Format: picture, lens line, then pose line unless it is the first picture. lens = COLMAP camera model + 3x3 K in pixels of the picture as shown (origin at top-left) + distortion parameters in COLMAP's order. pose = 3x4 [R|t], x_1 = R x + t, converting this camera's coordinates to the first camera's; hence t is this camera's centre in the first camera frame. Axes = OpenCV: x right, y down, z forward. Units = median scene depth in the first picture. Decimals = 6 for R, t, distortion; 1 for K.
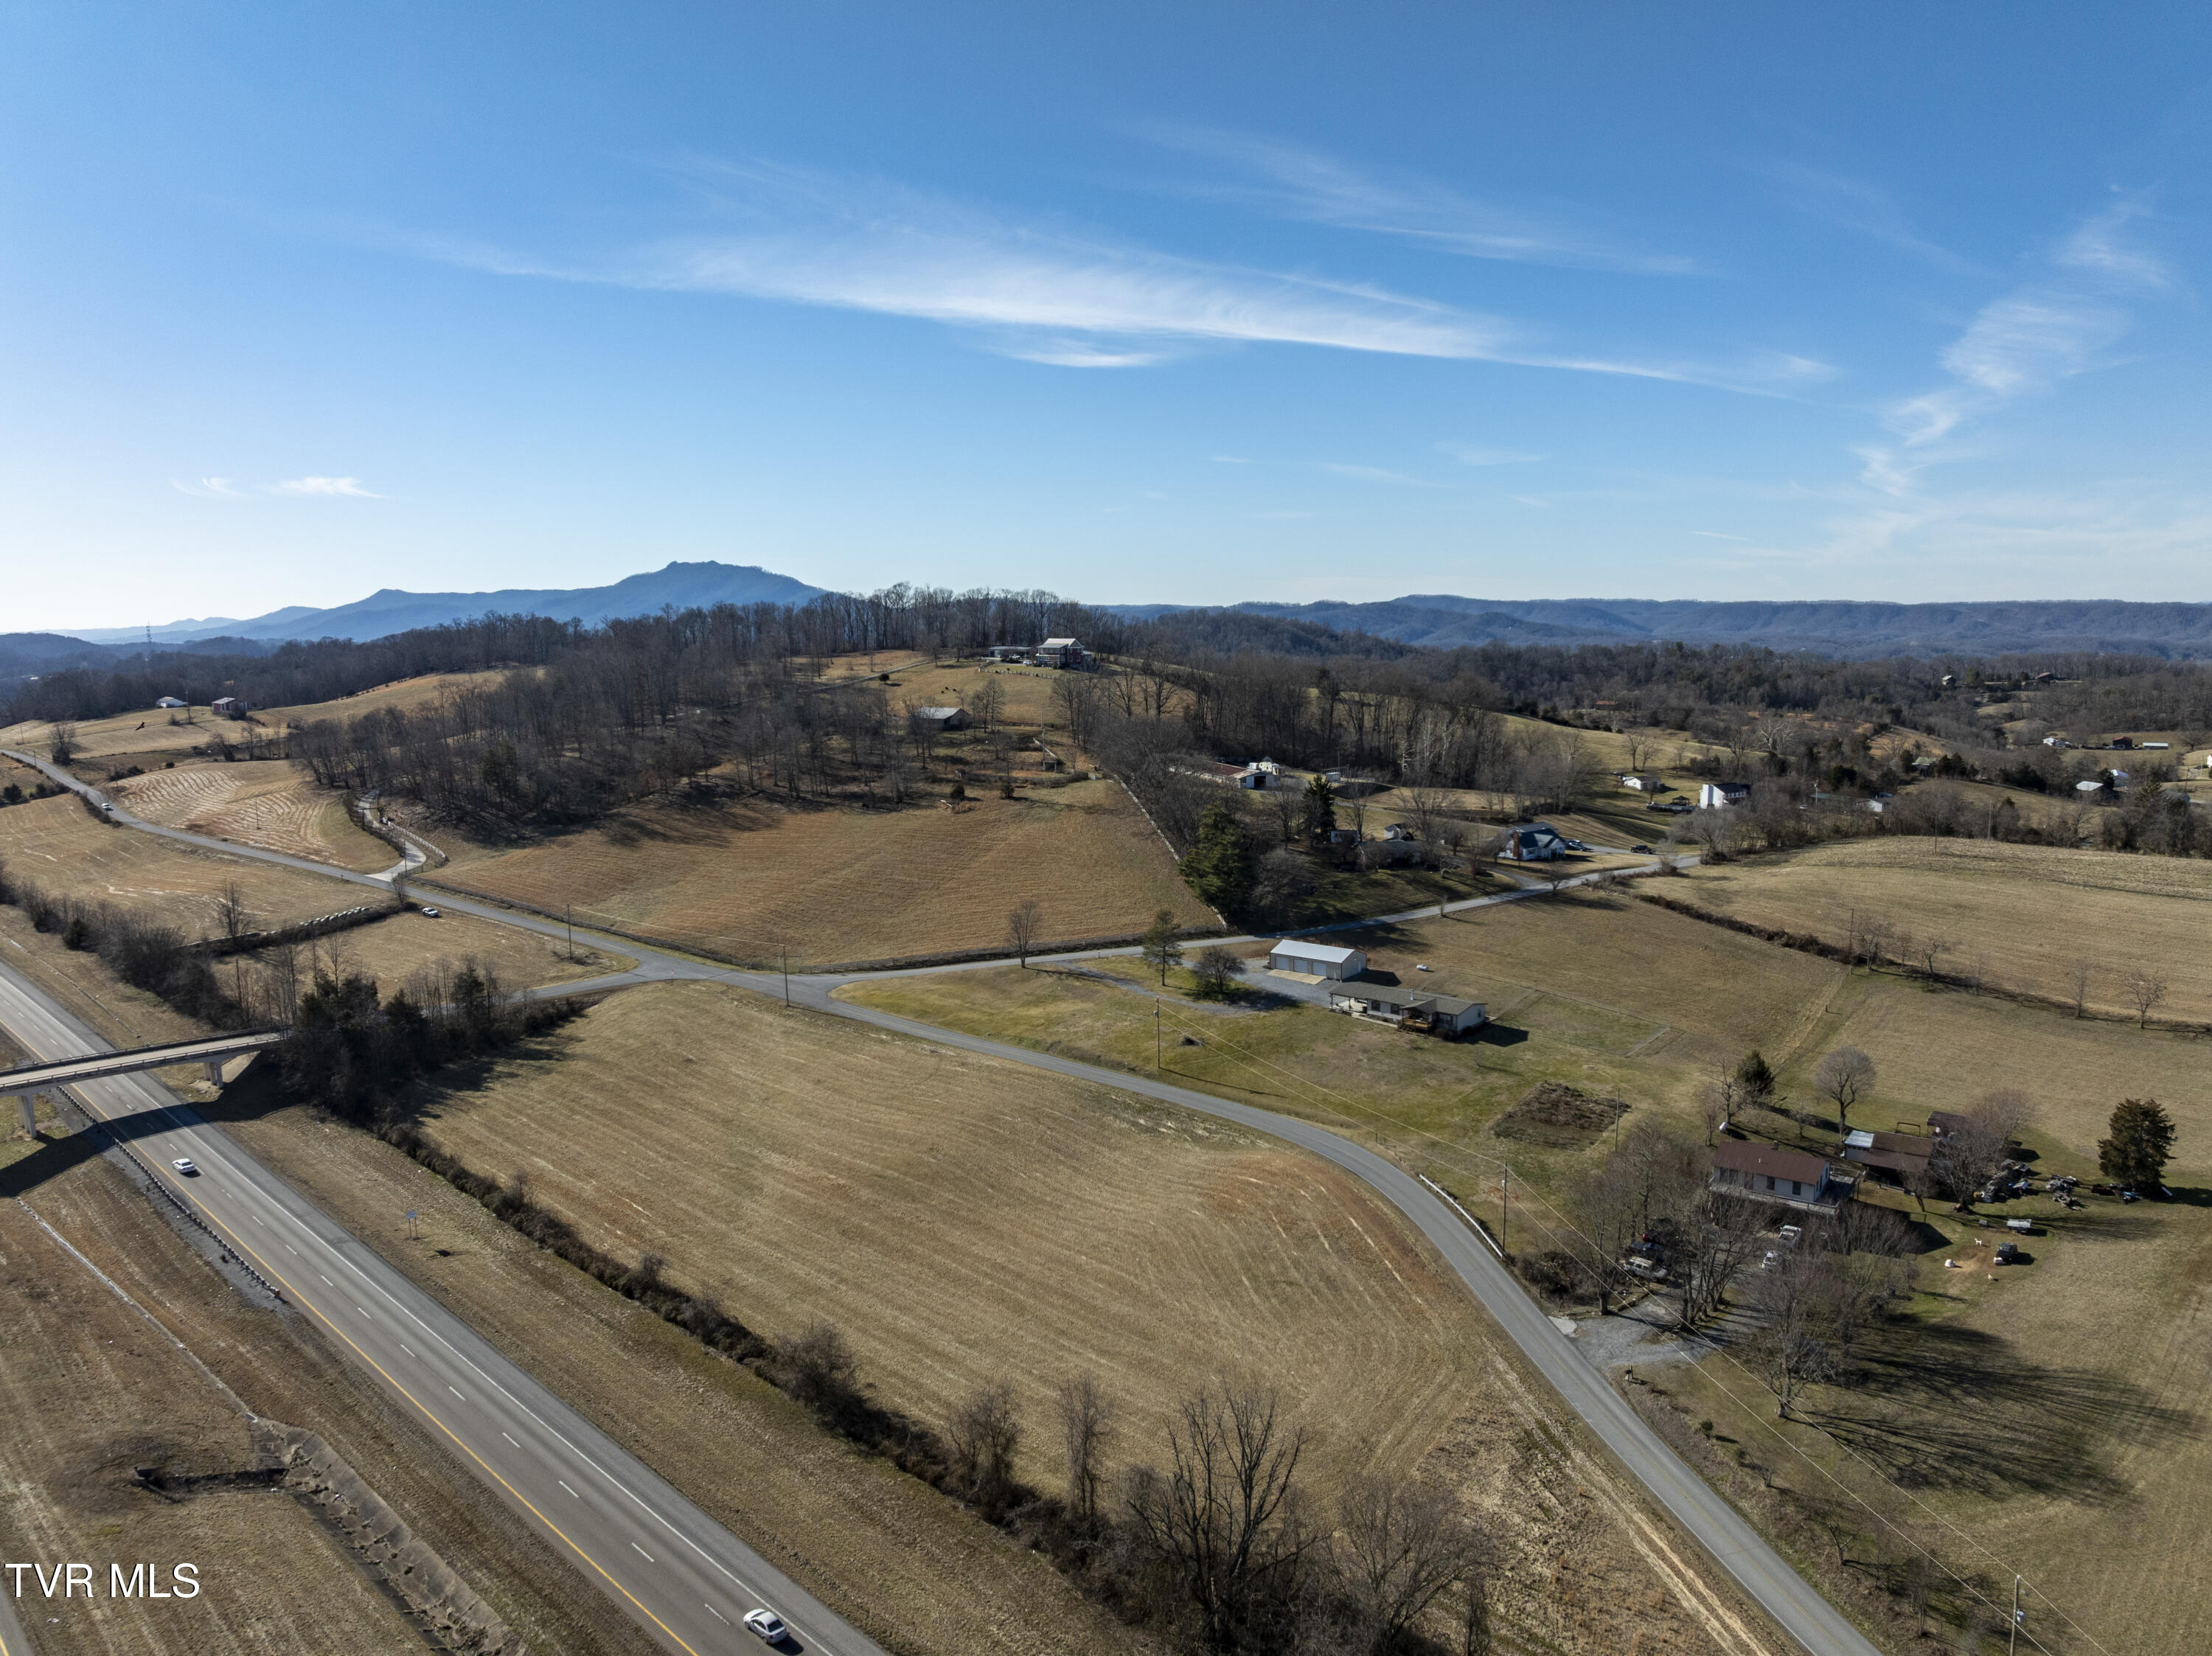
lens RADIAL K [[1565.0, 0, 1106.0], [0, 1565.0, 774.0], [0, 0, 1]] dist [-0.044097, 0.012402]
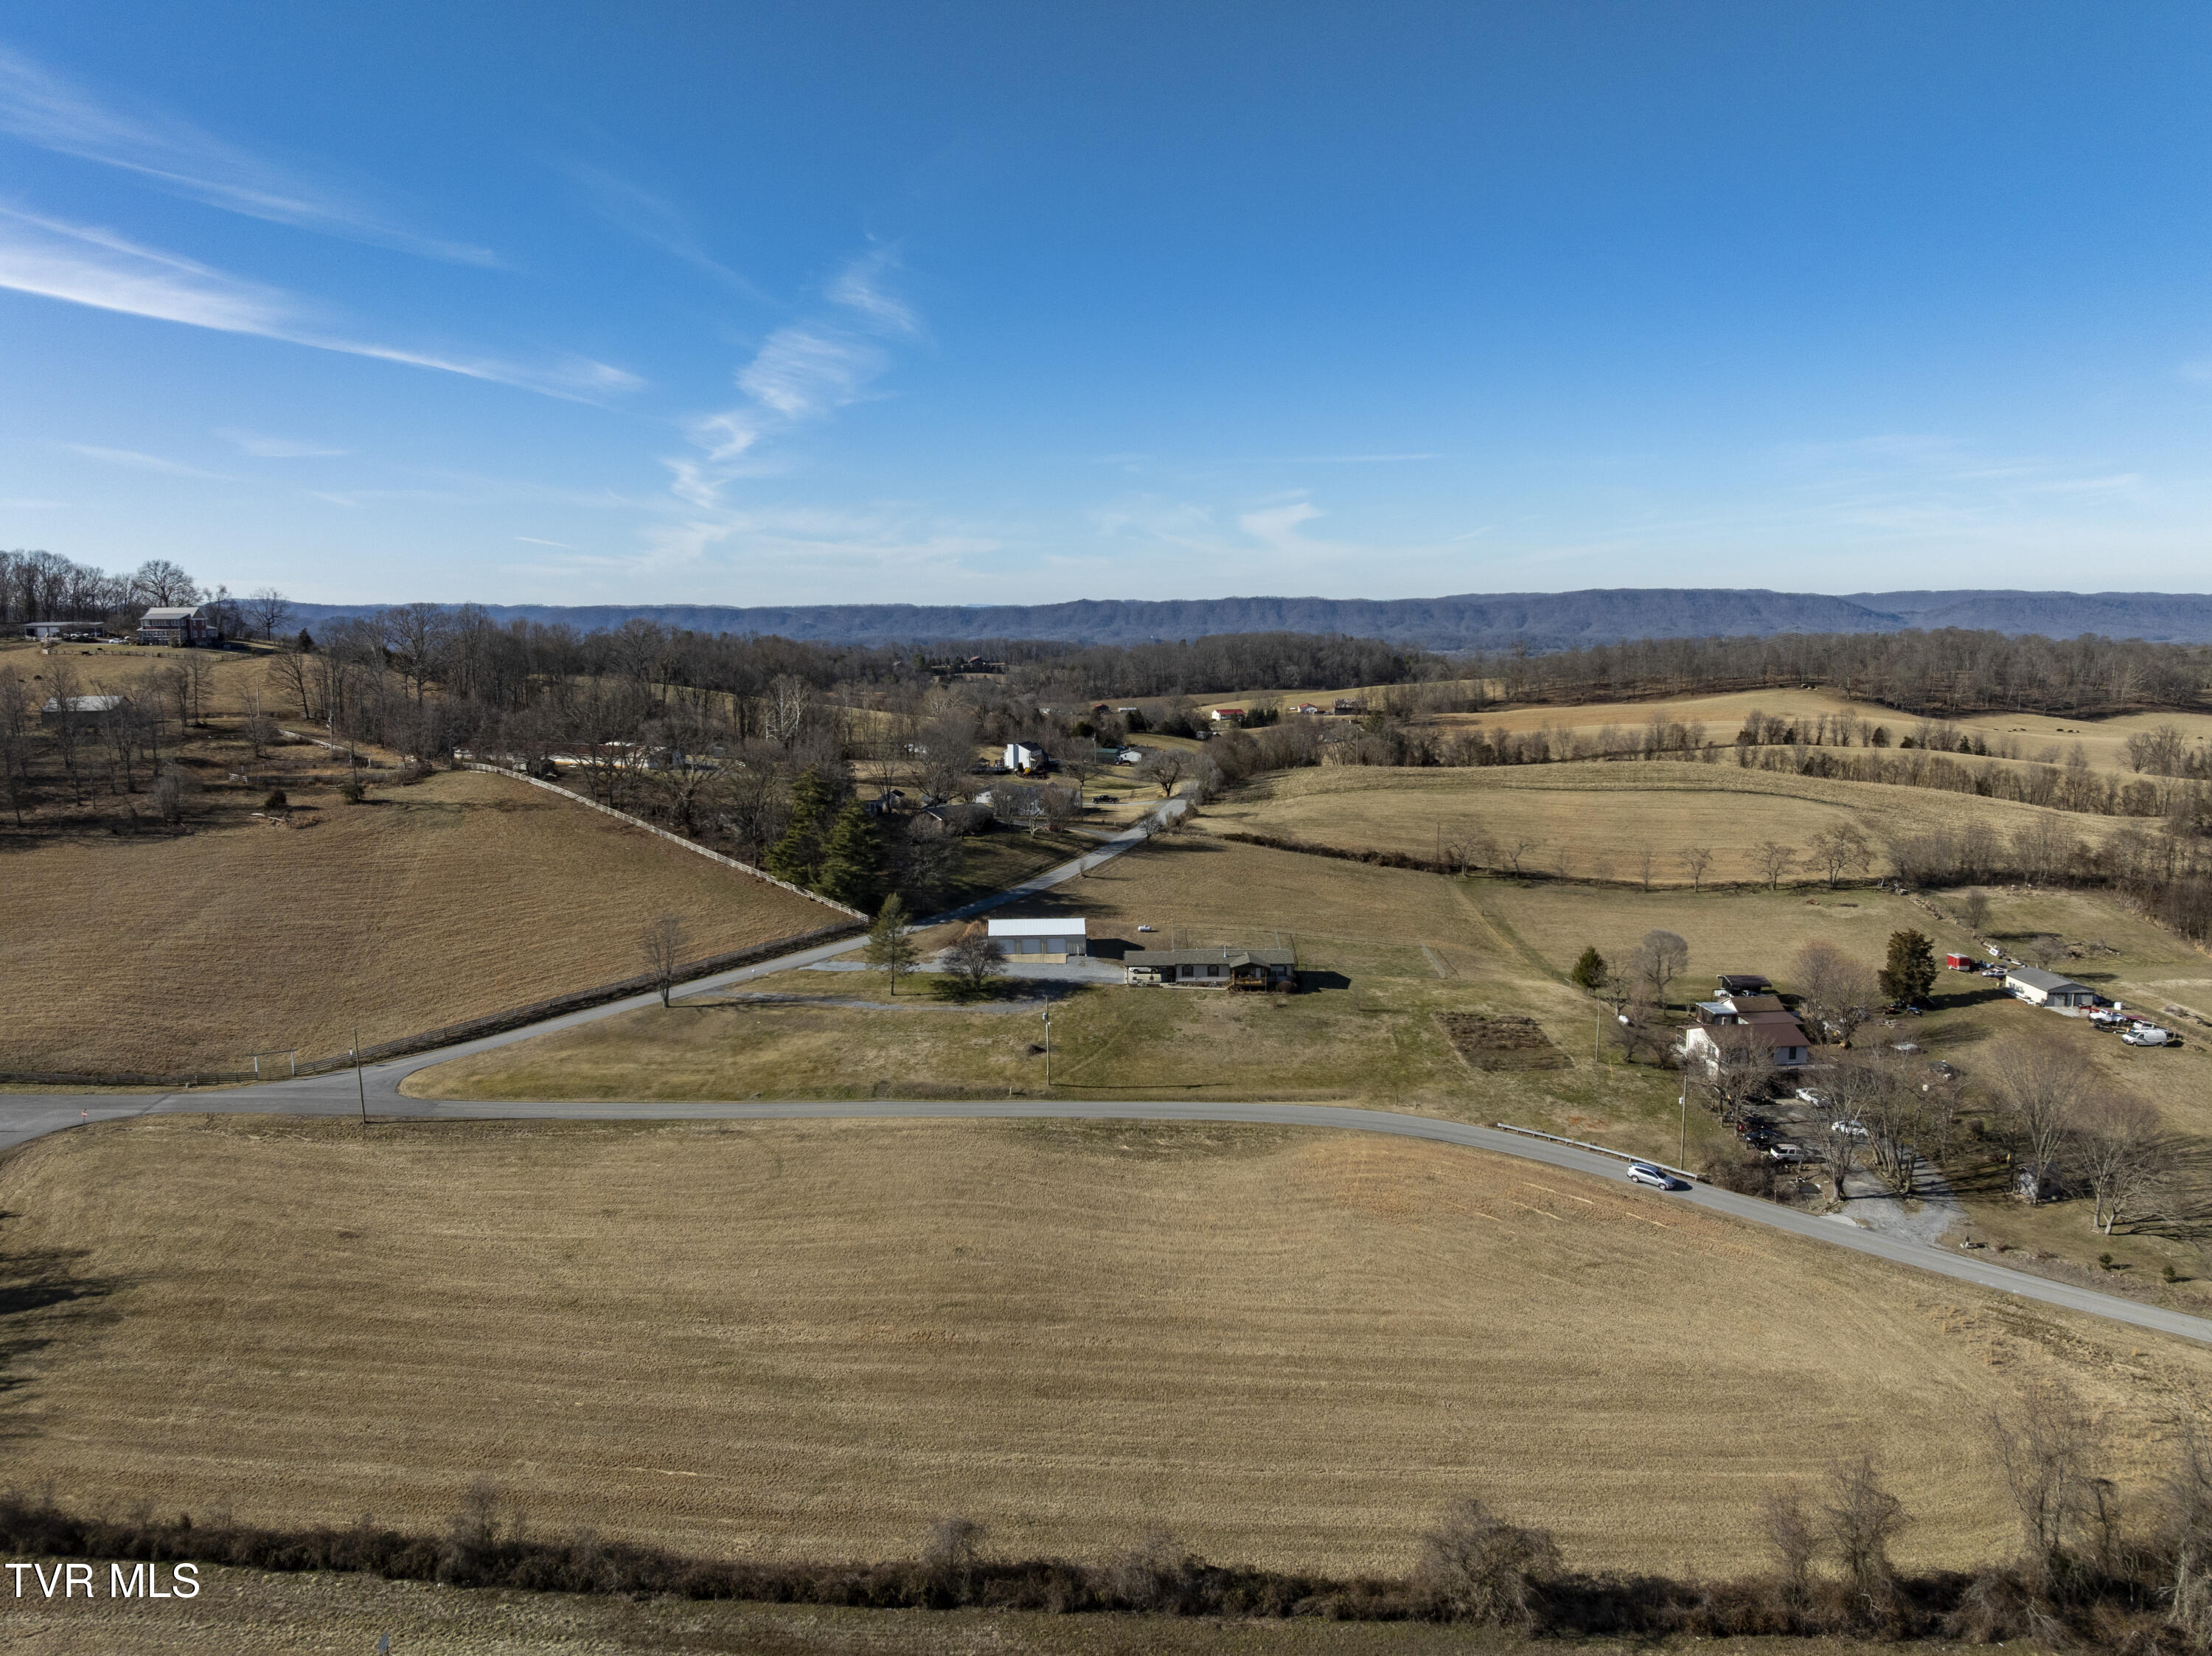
lens RADIAL K [[1539.4, 0, 1114.3], [0, 1539.4, 922.9], [0, 0, 1]] dist [-0.027709, 0.004522]
pose [[0.749605, -0.128428, 0.649307, -0.440094], [0.068341, 0.990770, 0.117069, 0.019119], [-0.658348, -0.043381, 0.751462, 0.404892]]
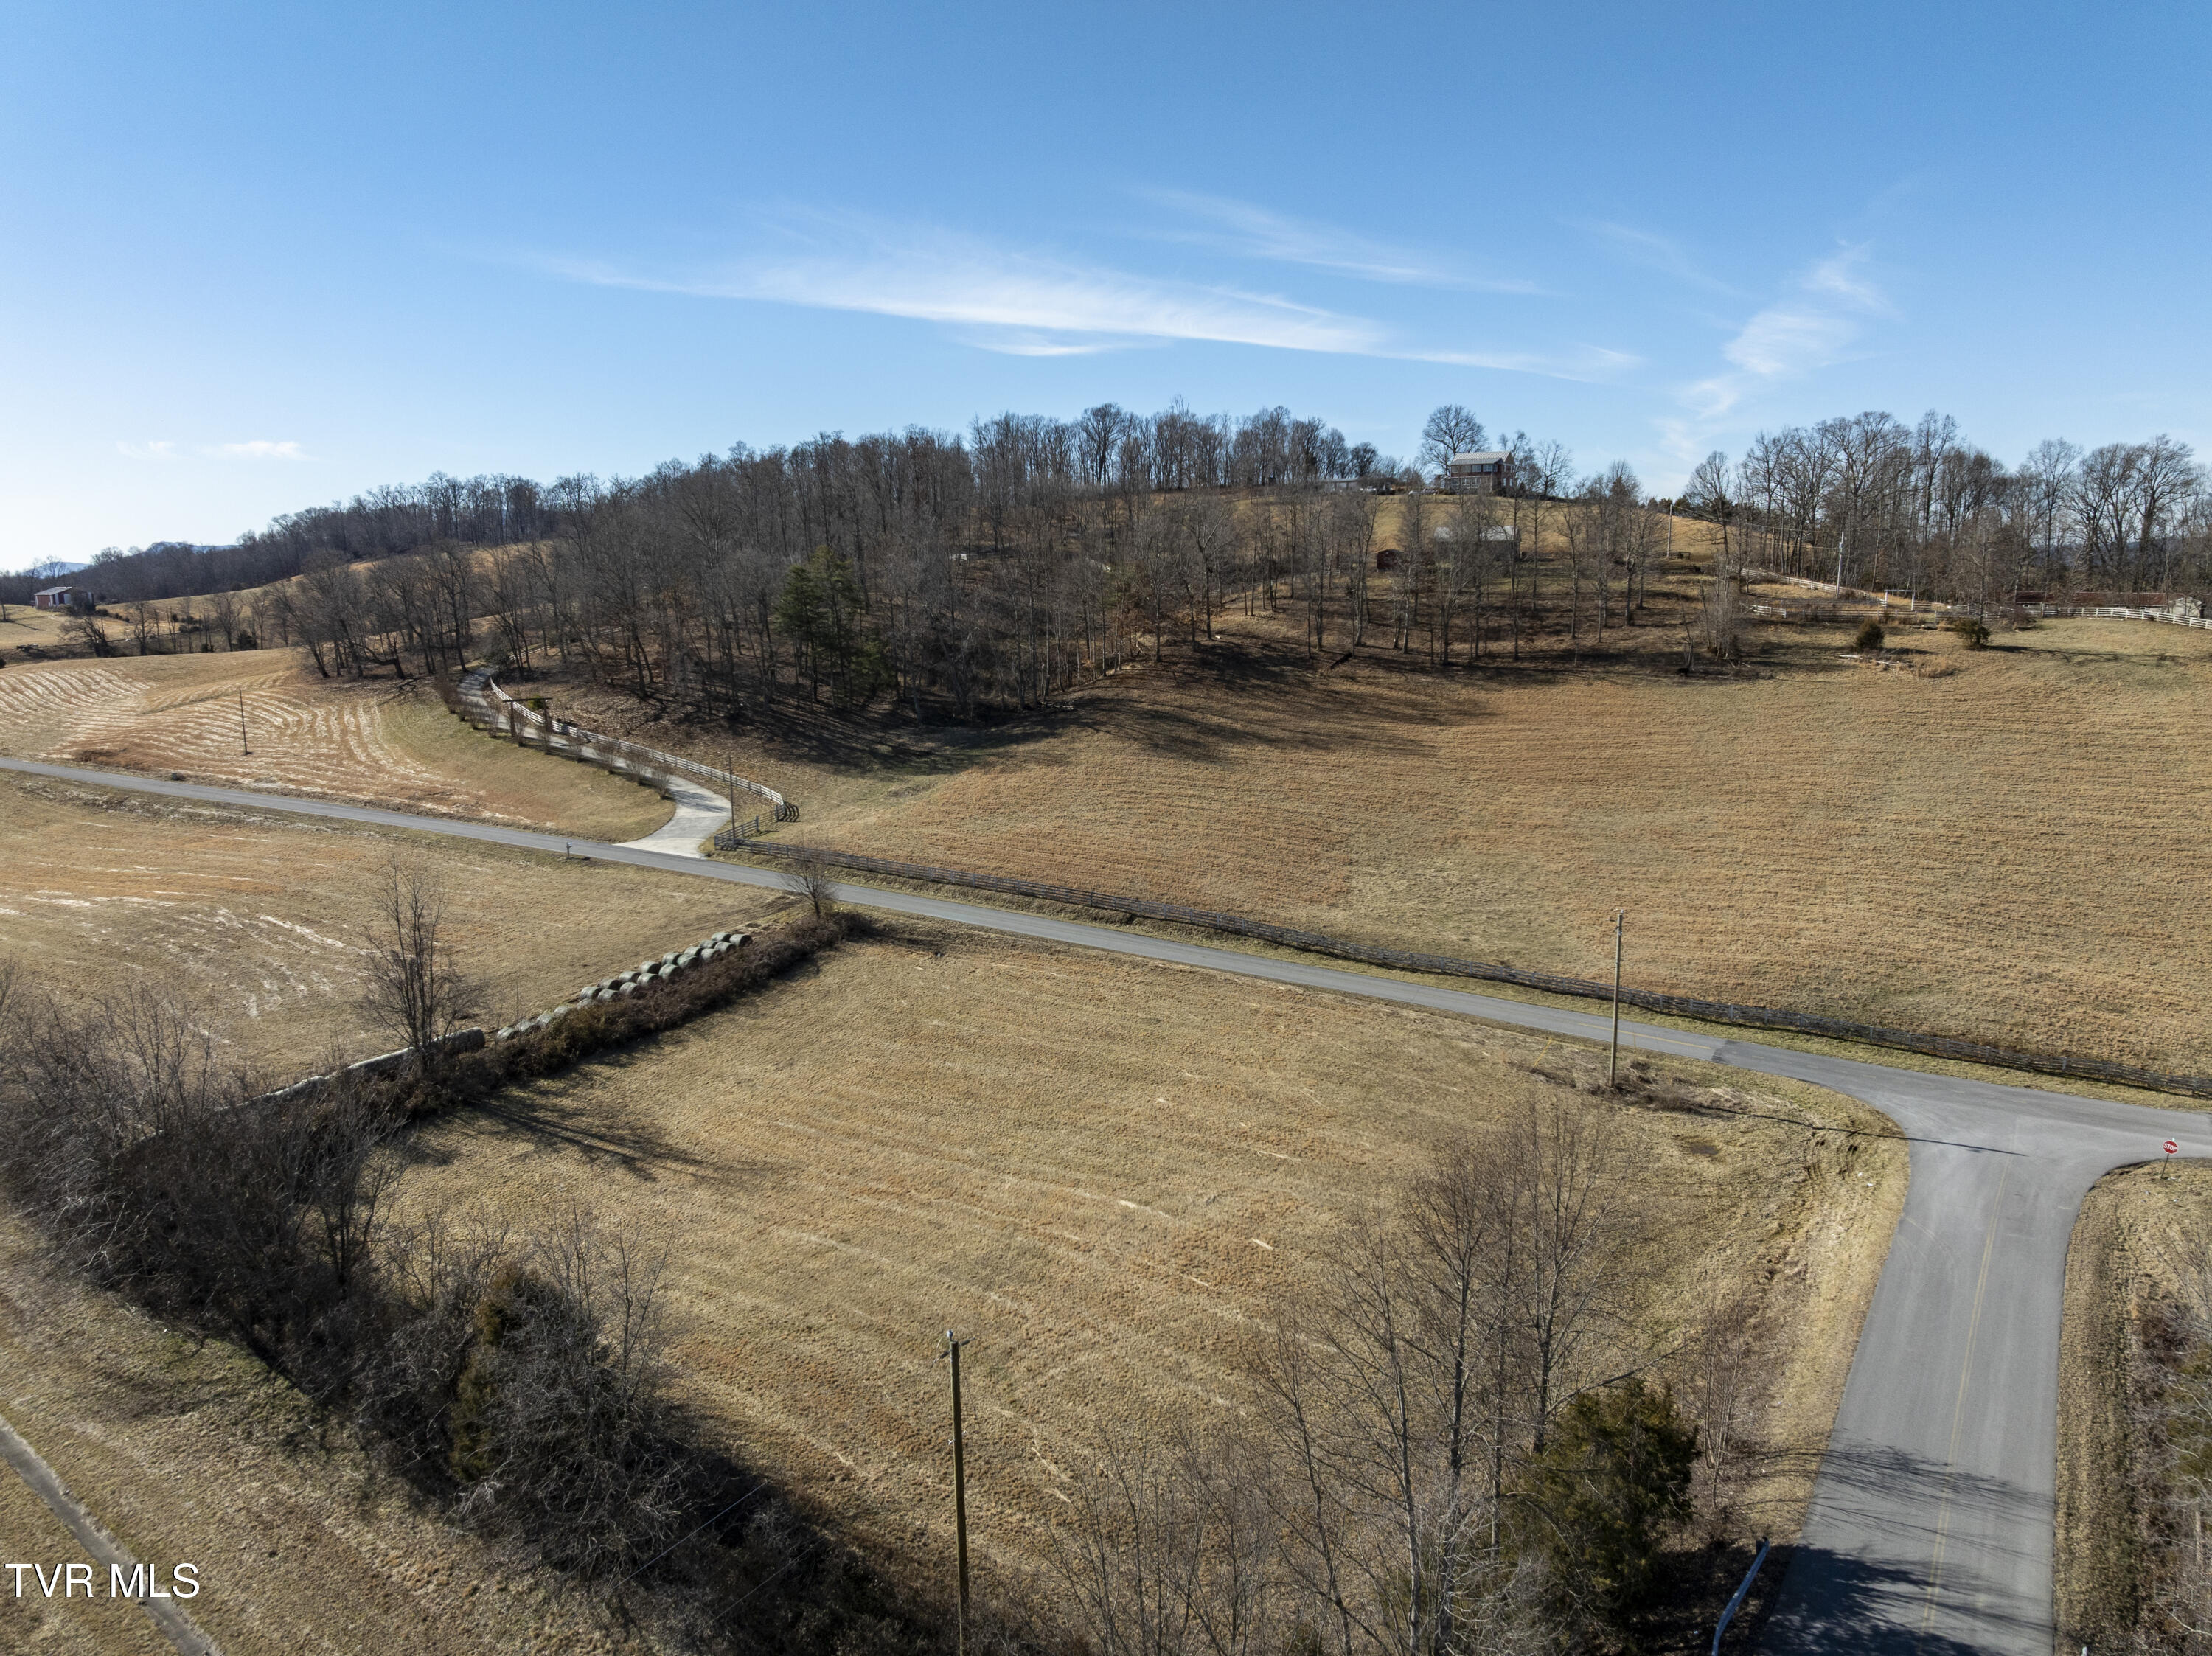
lens RADIAL K [[1550.6, 0, 1118.0], [0, 1550.6, 837.0], [0, 0, 1]] dist [-0.027634, -0.003816]
pose [[0.992967, -0.022875, 0.116160, -0.636826], [0.014871, 0.997484, 0.069316, 0.060578], [-0.117453, -0.067101, 0.990809, 0.941920]]
